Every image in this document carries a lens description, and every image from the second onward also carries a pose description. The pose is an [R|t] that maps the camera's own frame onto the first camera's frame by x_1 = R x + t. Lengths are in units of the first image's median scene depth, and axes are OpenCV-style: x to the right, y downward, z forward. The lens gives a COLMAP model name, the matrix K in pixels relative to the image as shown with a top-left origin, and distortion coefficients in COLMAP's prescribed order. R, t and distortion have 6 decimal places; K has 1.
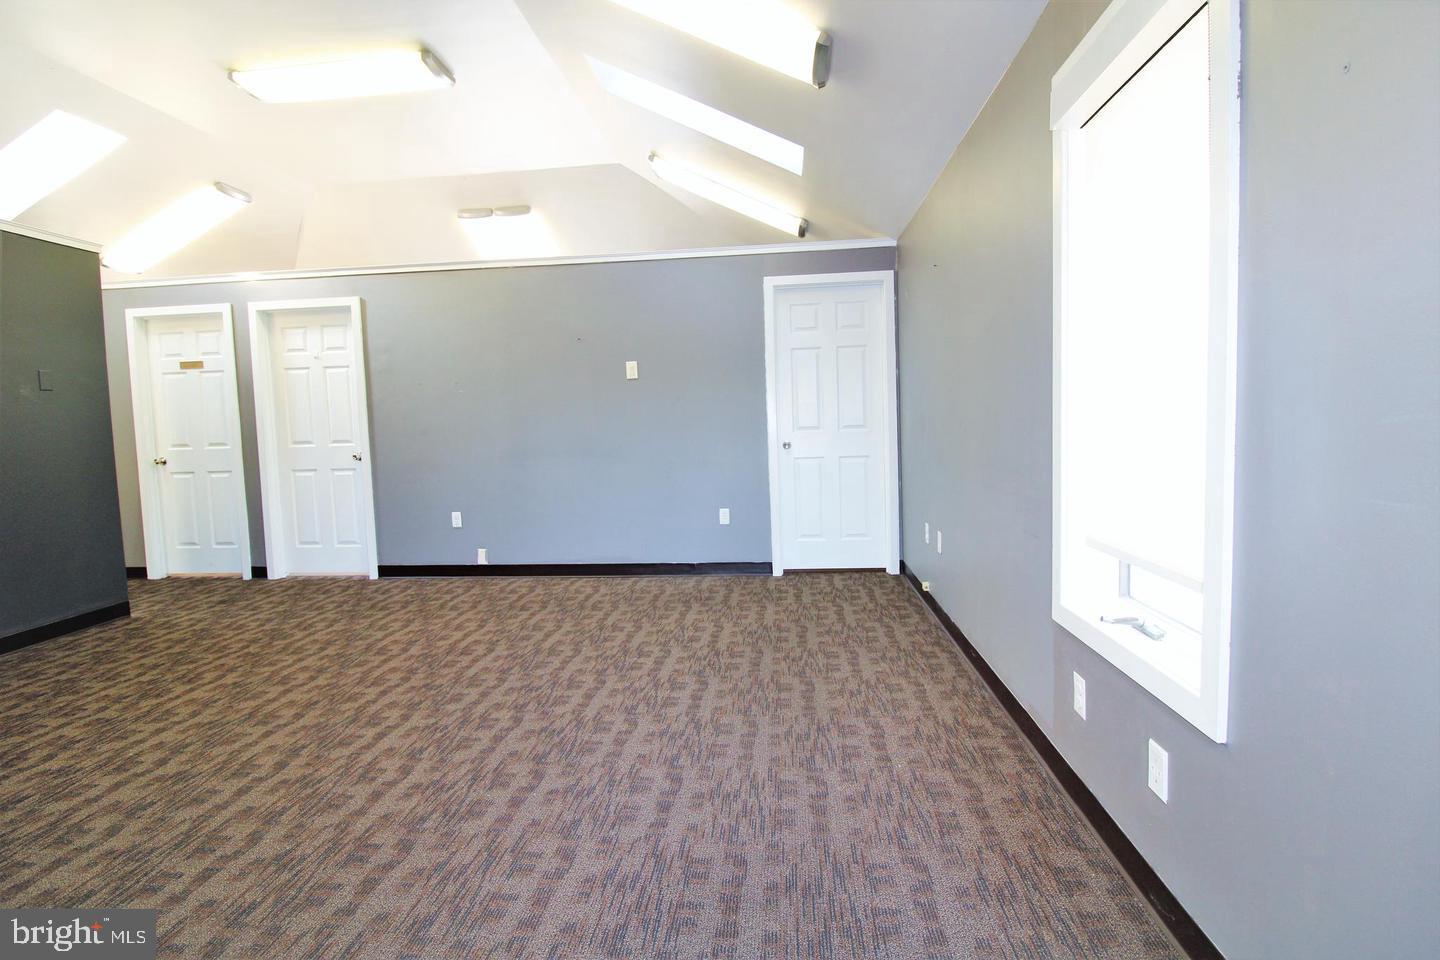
lens RADIAL K [[665.3, 0, 728.9], [0, 665.3, 475.2], [0, 0, 1]] dist [-0.010114, -0.007247]
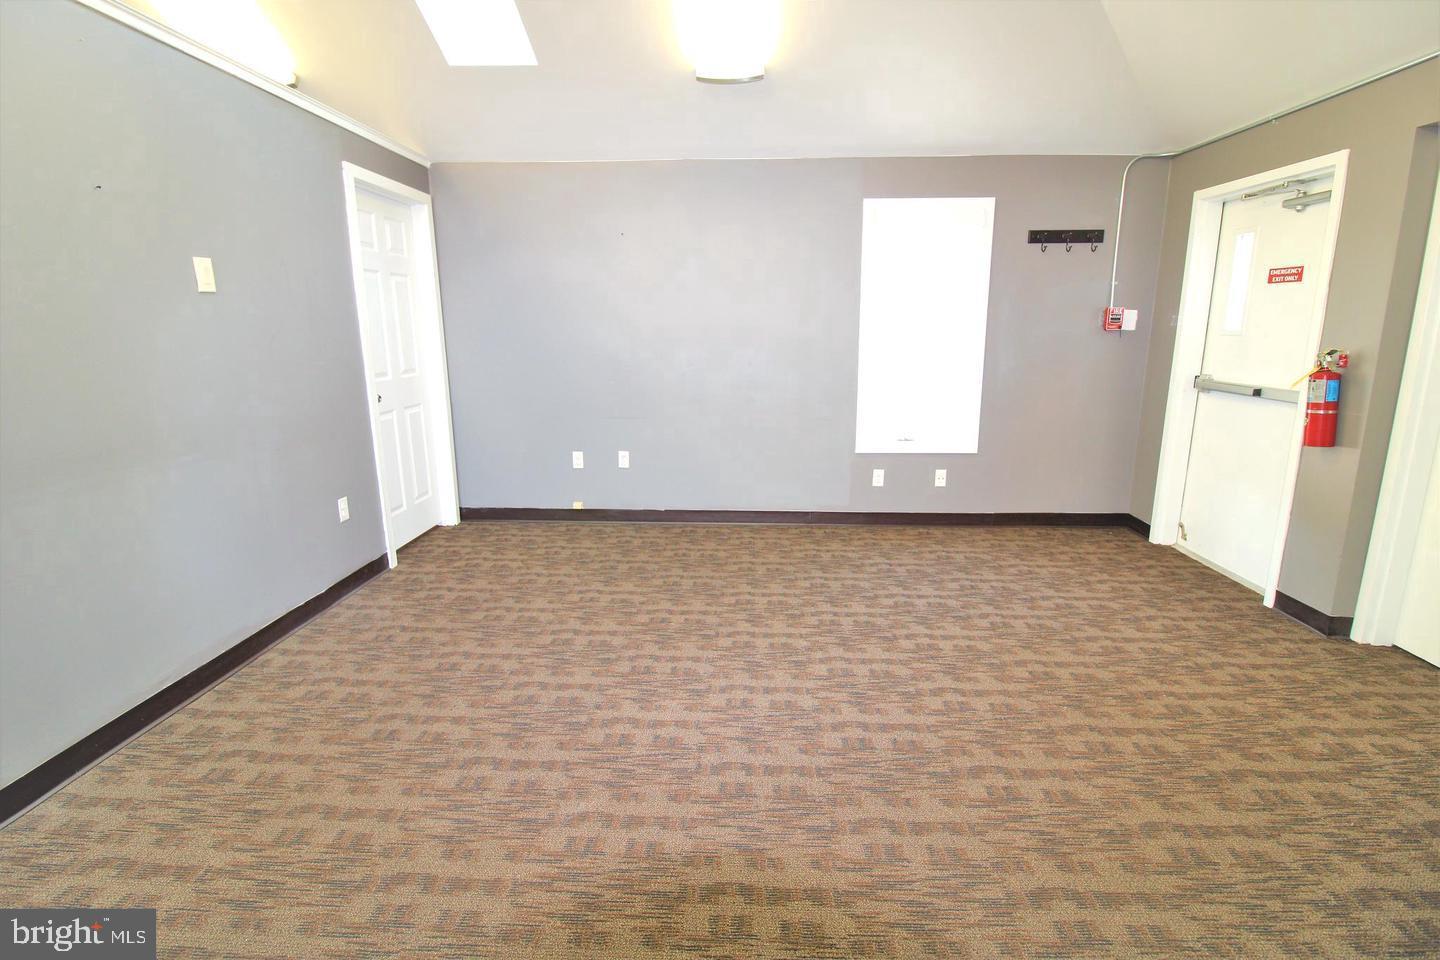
lens RADIAL K [[665.3, 0, 729.2], [0, 665.3, 467.5], [0, 0, 1]] dist [-0.010114, -0.007247]
pose [[-0.045545, -0.175688, 0.983392, -1.230006], [0.087242, 0.979953, 0.179114, -0.121109], [-0.995145, 0.093951, -0.029305, 1.108277]]
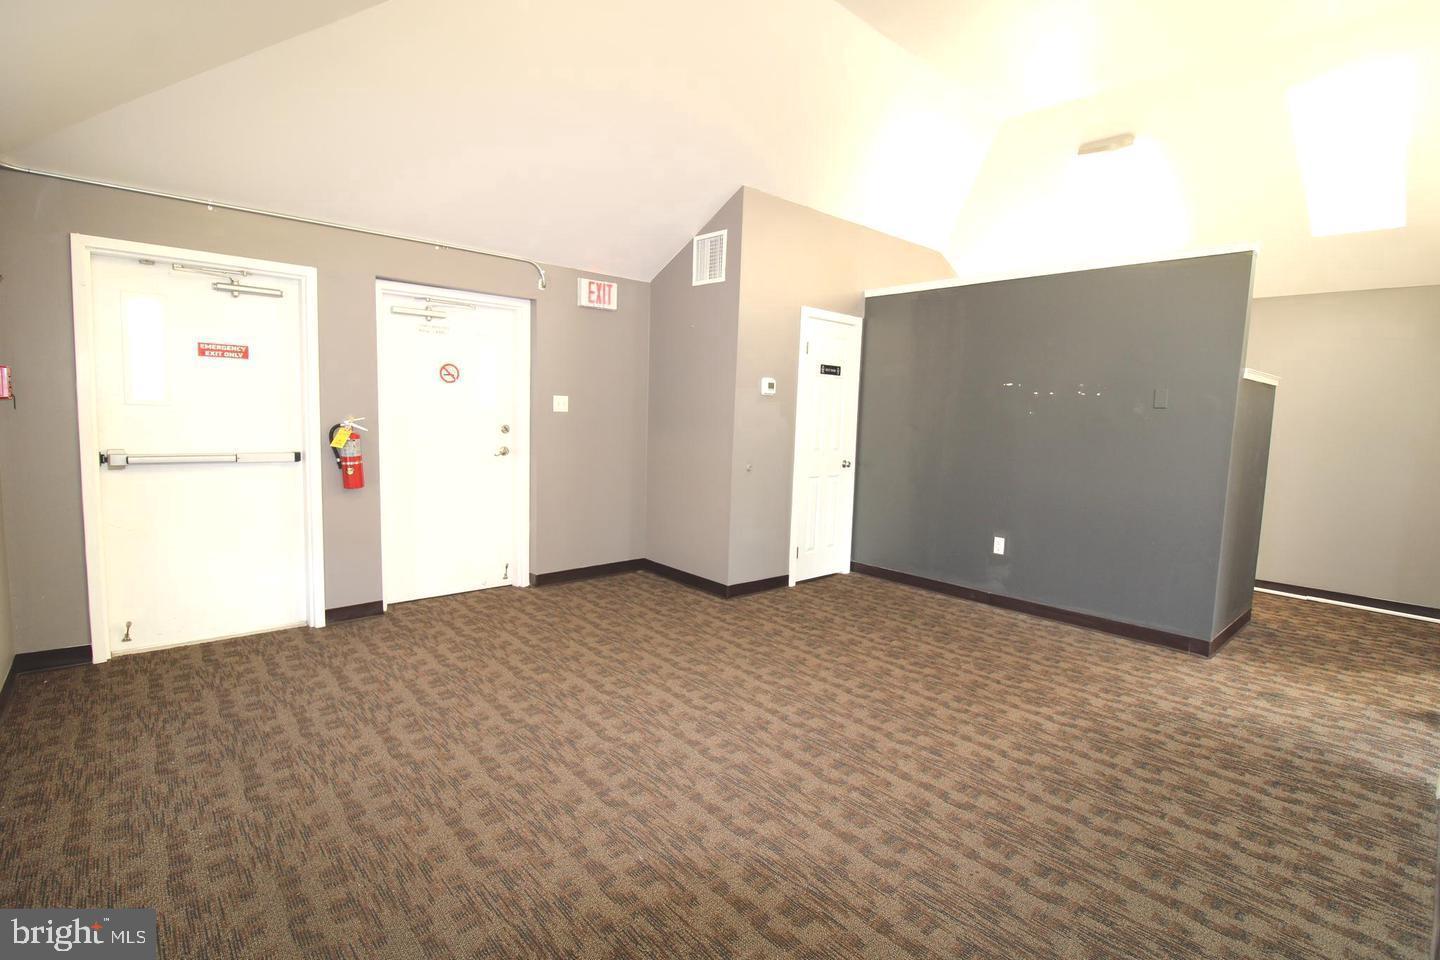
lens RADIAL K [[665.3, 0, 727.1], [0, 665.3, 474.4], [0, 0, 1]] dist [-0.010114, -0.007247]
pose [[-0.683740, 0.081217, -0.725192, 0.265663], [-0.071909, 0.981451, 0.177716, -0.227541], [0.726174, 0.173659, -0.665217, 1.682442]]
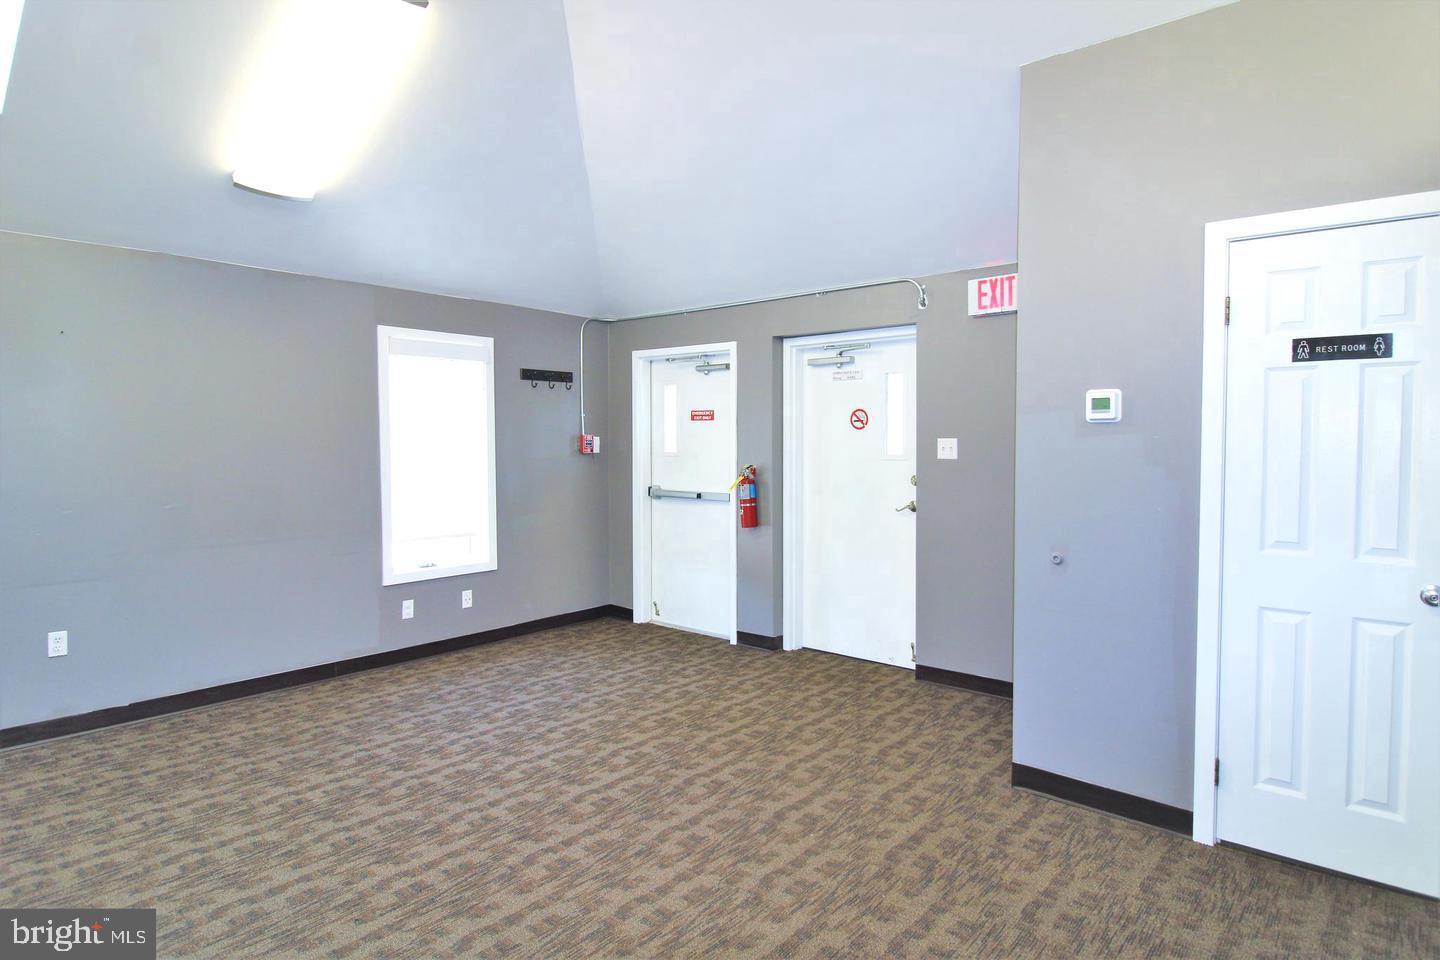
lens RADIAL K [[788.2, 0, 734.3], [0, 788.2, 477.5], [0, 0, 1]] dist [-0.006287, -0.004607]
pose [[-0.816811, 0.005435, 0.576880, -1.315939], [0.074822, 0.992508, 0.096590, -0.195141], [-0.572033, 0.122059, -0.811098, 1.710840]]
